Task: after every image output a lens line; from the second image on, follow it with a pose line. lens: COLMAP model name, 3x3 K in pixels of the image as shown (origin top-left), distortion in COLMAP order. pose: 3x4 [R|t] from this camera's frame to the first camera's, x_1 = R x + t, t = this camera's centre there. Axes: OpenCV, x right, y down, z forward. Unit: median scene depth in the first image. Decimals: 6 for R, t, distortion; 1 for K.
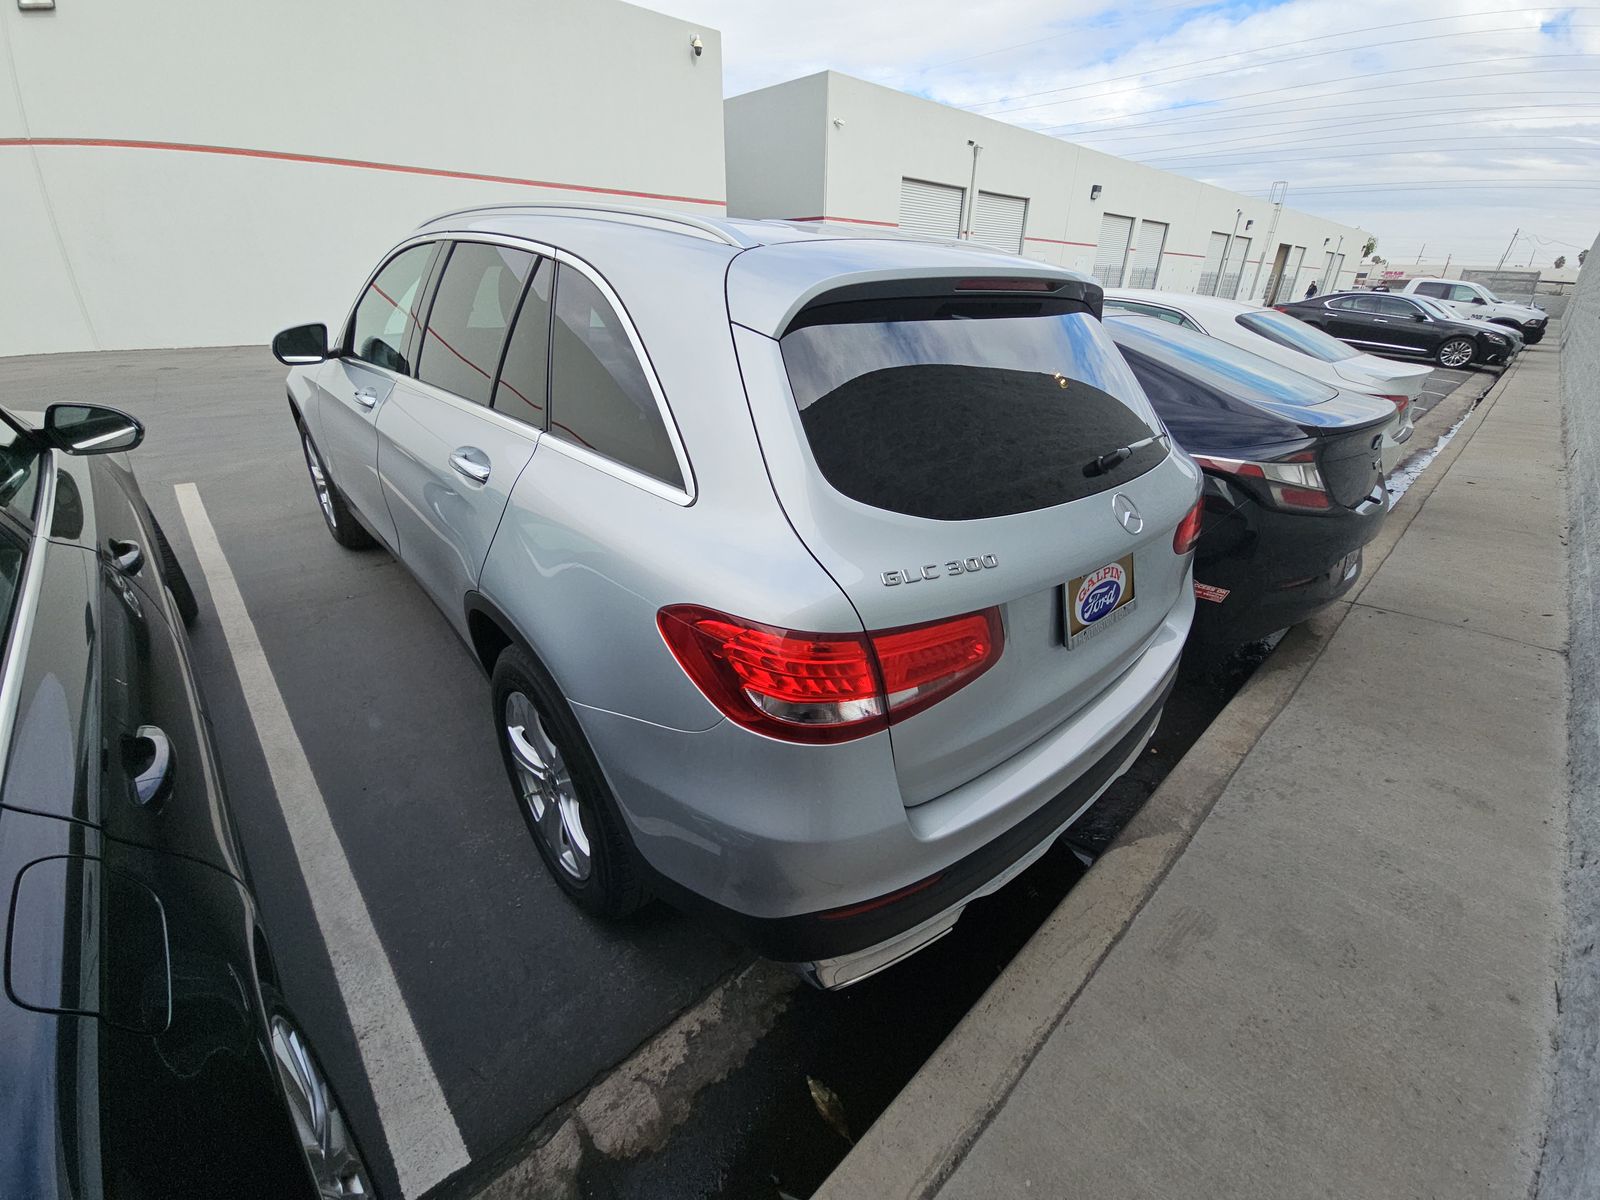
lens RADIAL K [[654.7, 0, 800.0], [0, 654.7, 600.0], [0, 0, 1]] dist [-0.000264, -0.000188]
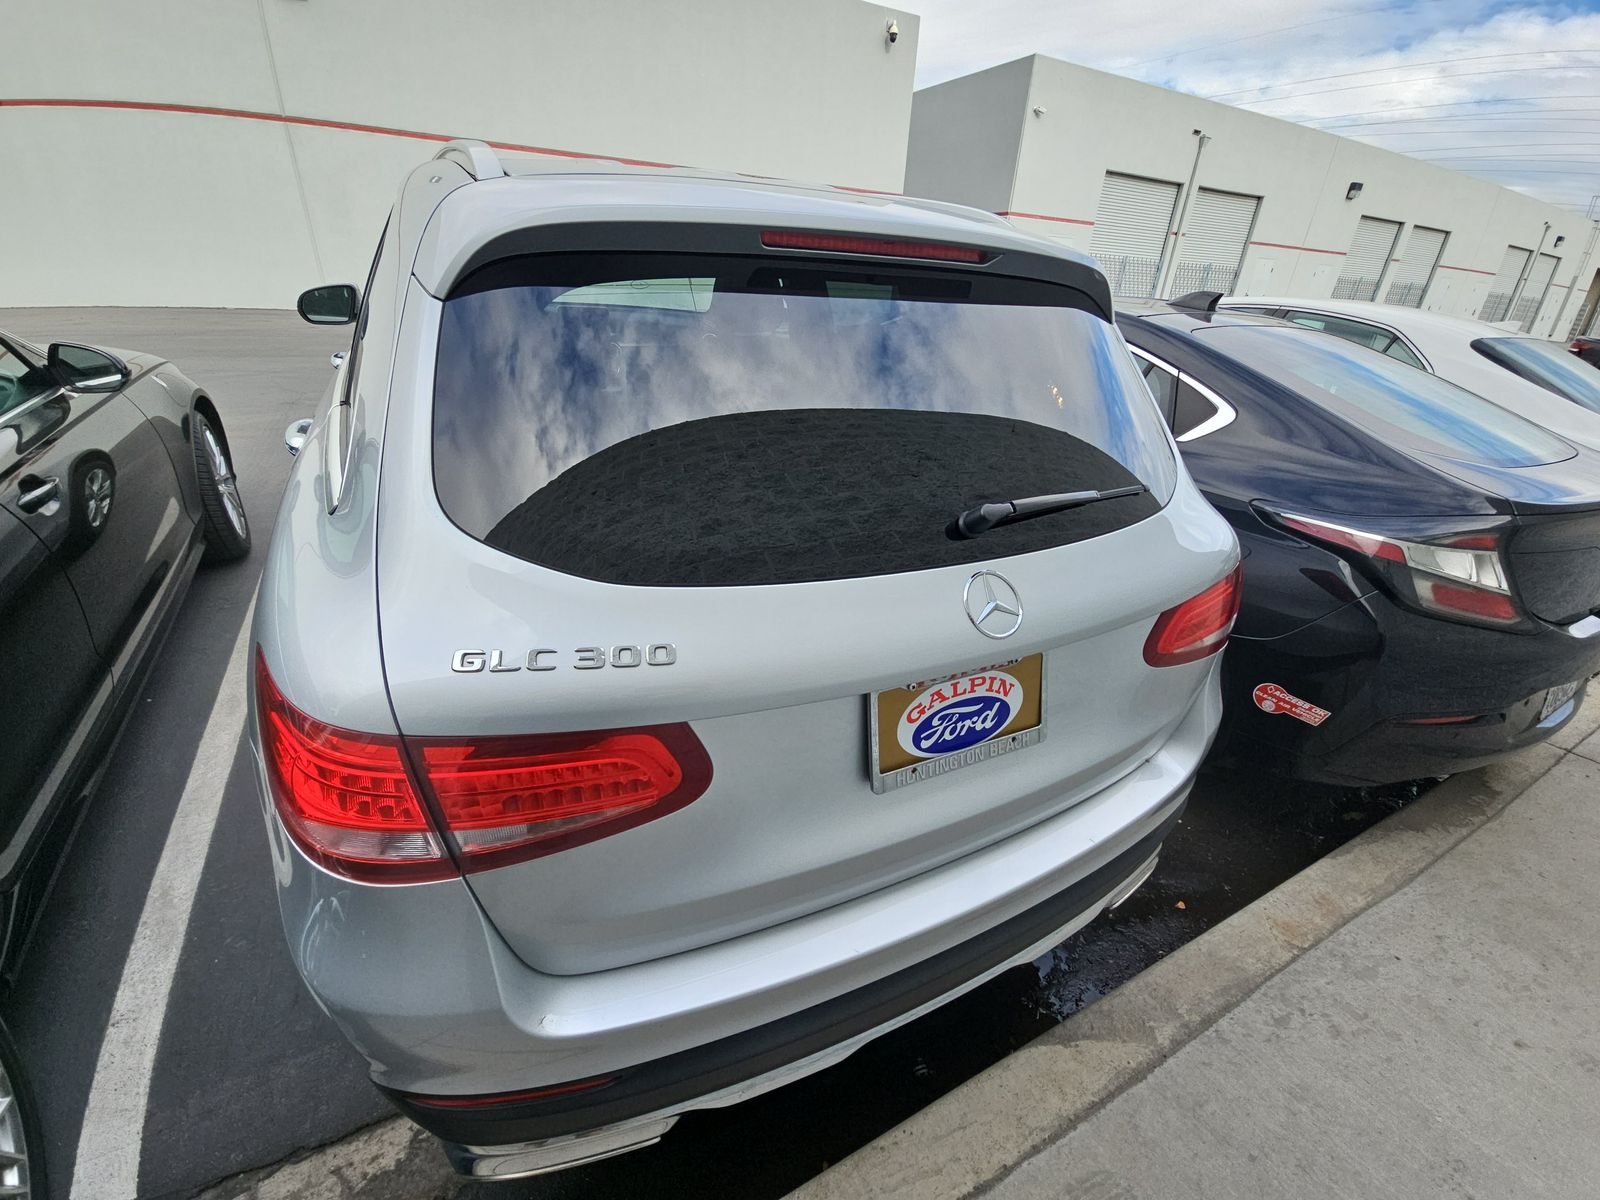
lens RADIAL K [[655.7, 0, 792.6], [0, 655.7, 600.4], [0, 0, 1]] dist [0.018518, -0.012404]
pose [[0.963510, 0.149060, -0.222327, 0.281454], [-0.148990, 0.988689, 0.017188, -0.073139], [0.222374, 0.016563, 0.974821, 0.200907]]
